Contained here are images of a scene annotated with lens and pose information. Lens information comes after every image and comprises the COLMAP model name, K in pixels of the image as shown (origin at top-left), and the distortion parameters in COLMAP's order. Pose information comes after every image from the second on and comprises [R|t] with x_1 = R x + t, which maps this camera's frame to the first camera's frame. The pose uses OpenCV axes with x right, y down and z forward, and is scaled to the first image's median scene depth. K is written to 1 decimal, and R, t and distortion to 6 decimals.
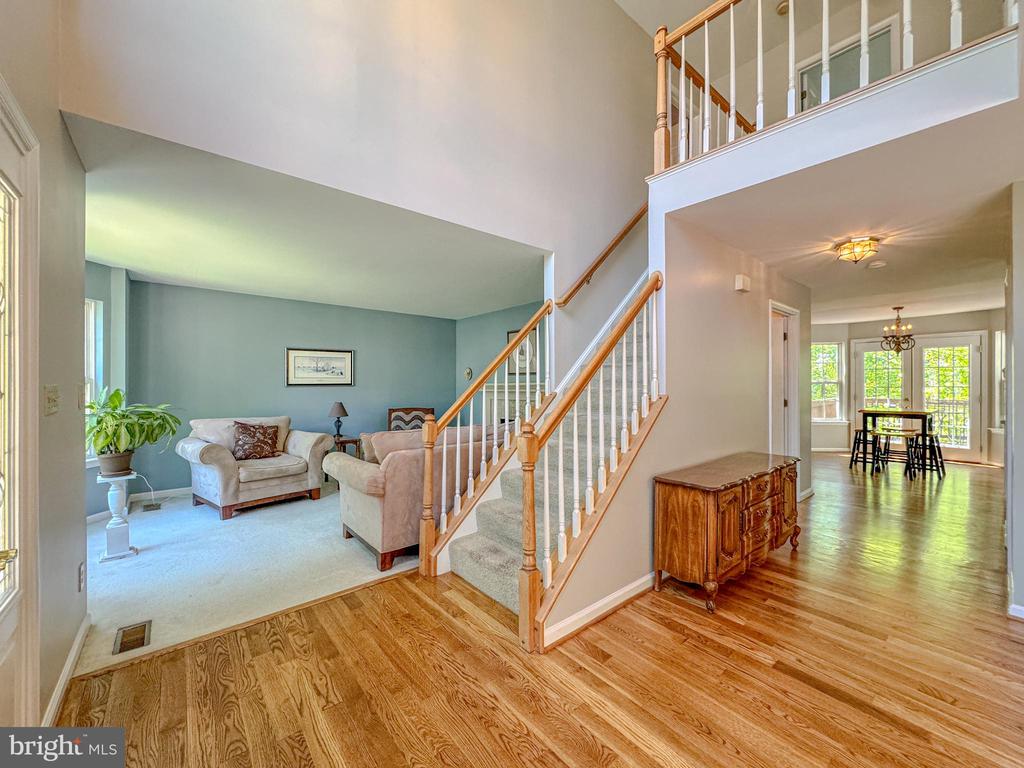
lens RADIAL K [[408.5, 0, 511.2], [0, 408.5, 383.4], [0, 0, 1]] dist [-0.002508, 0.000111]
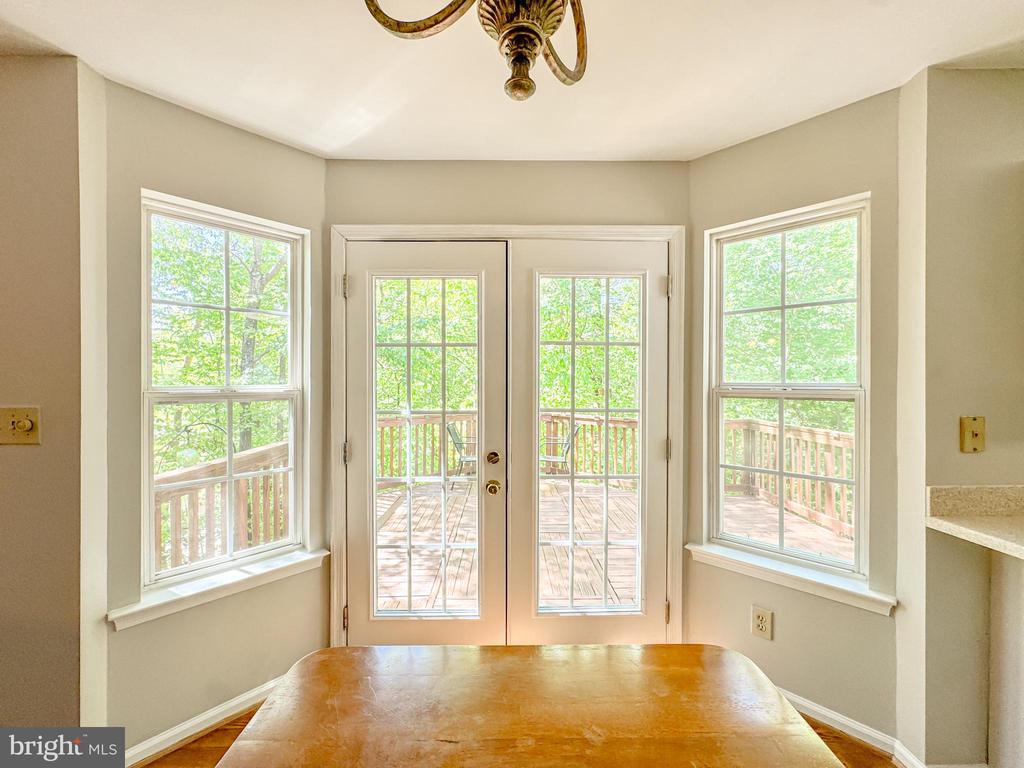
lens RADIAL K [[408.5, 0, 511.2], [0, 408.5, 383.4], [0, 0, 1]] dist [-0.002508, 0.000111]
pose [[0.619136, -0.001852, 0.785282, 0.842456], [-0.000697, 0.999996, 0.002908, -0.012391], [-0.785283, -0.002347, 0.619132, 0.907220]]
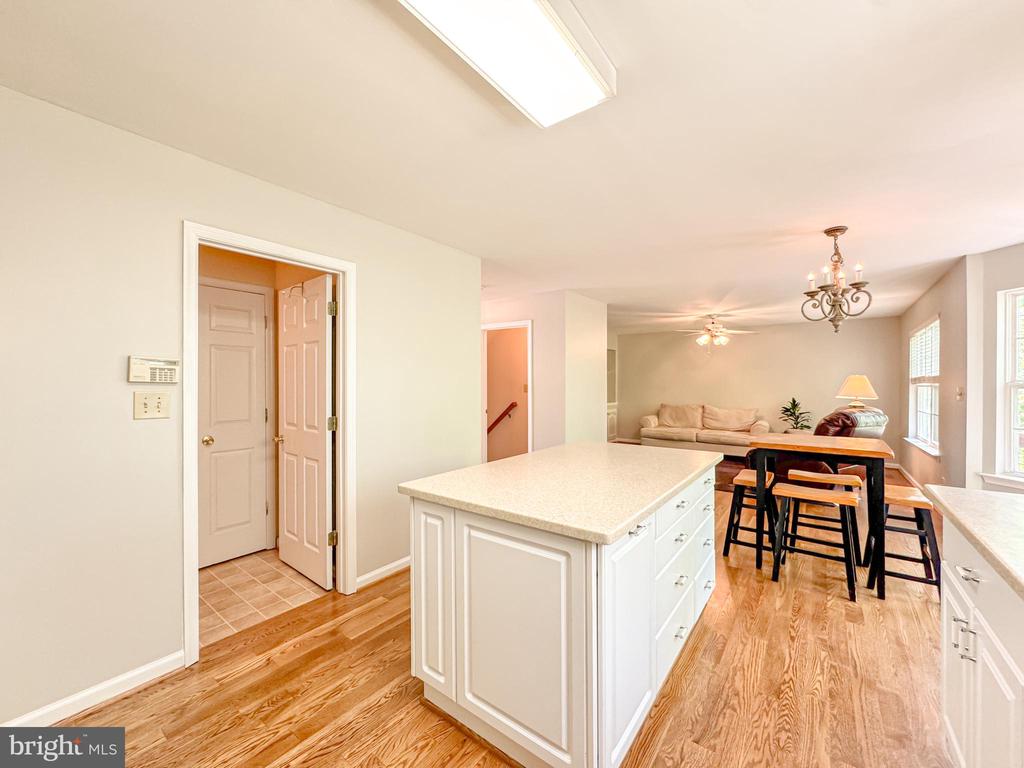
lens RADIAL K [[408.5, 0, 511.2], [0, 408.5, 383.4], [0, 0, 1]] dist [-0.002508, 0.000111]
pose [[0.227604, 0.001206, -0.973753, 1.257256], [-0.001253, 0.999999, 0.000945, -0.005273], [0.973753, 0.001005, 0.227605, 0.494398]]
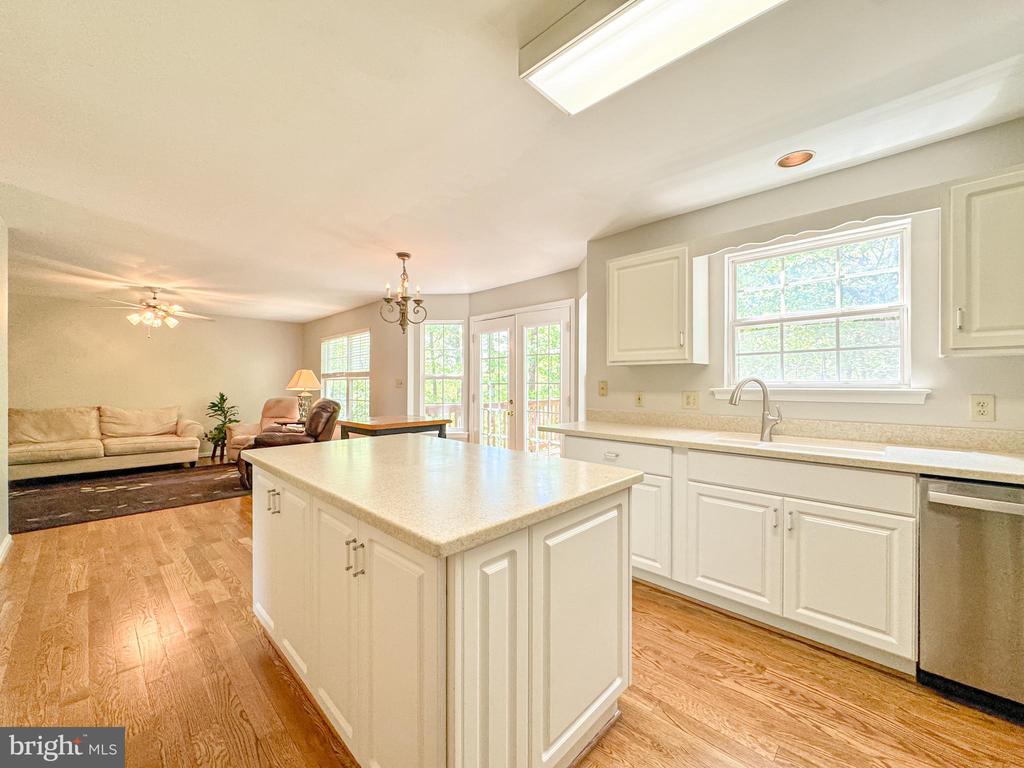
lens RADIAL K [[408.5, 0, 511.2], [0, 408.5, 383.4], [0, 0, 1]] dist [-0.002508, 0.000111]
pose [[0.993583, 0.001461, 0.113092, 0.985921], [-0.001563, 0.999998, 0.000809, 0.008579], [-0.113090, -0.000981, 0.993584, 0.345563]]
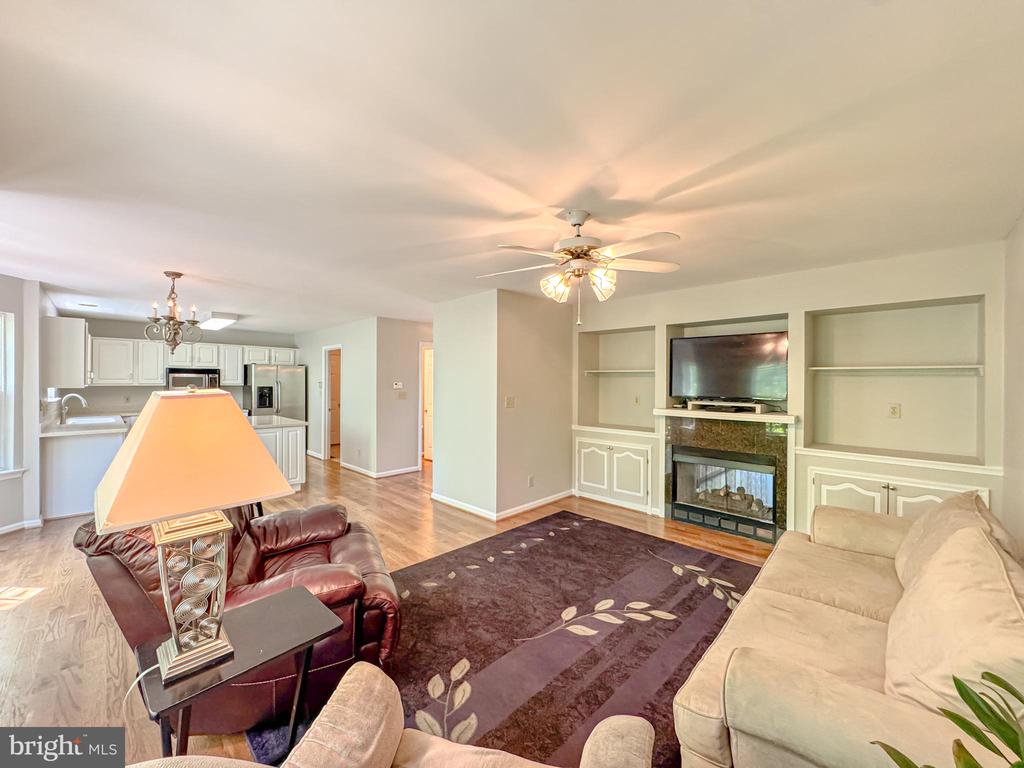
lens RADIAL K [[408.5, 0, 511.2], [0, 408.5, 383.4], [0, 0, 1]] dist [-0.002508, 0.000111]
pose [[-0.995170, -0.003038, -0.098117, 0.482882], [-0.003618, 0.999977, 0.005732, -0.026659], [0.098097, 0.006059, -0.995158, 1.567075]]
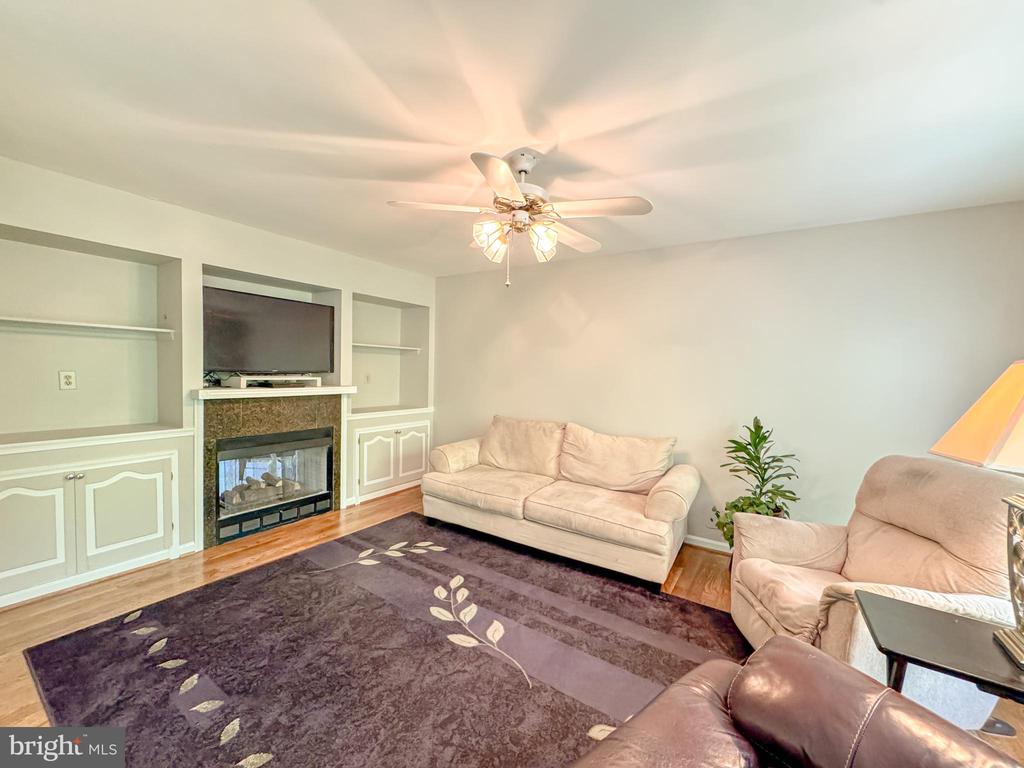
lens RADIAL K [[408.5, 0, 511.2], [0, 408.5, 383.4], [0, 0, 1]] dist [-0.002508, 0.000111]
pose [[0.283127, 0.042219, -0.958153, 0.696268], [-0.023168, 0.999040, 0.037175, -0.013229], [0.958803, 0.011674, 0.283833, 1.115760]]
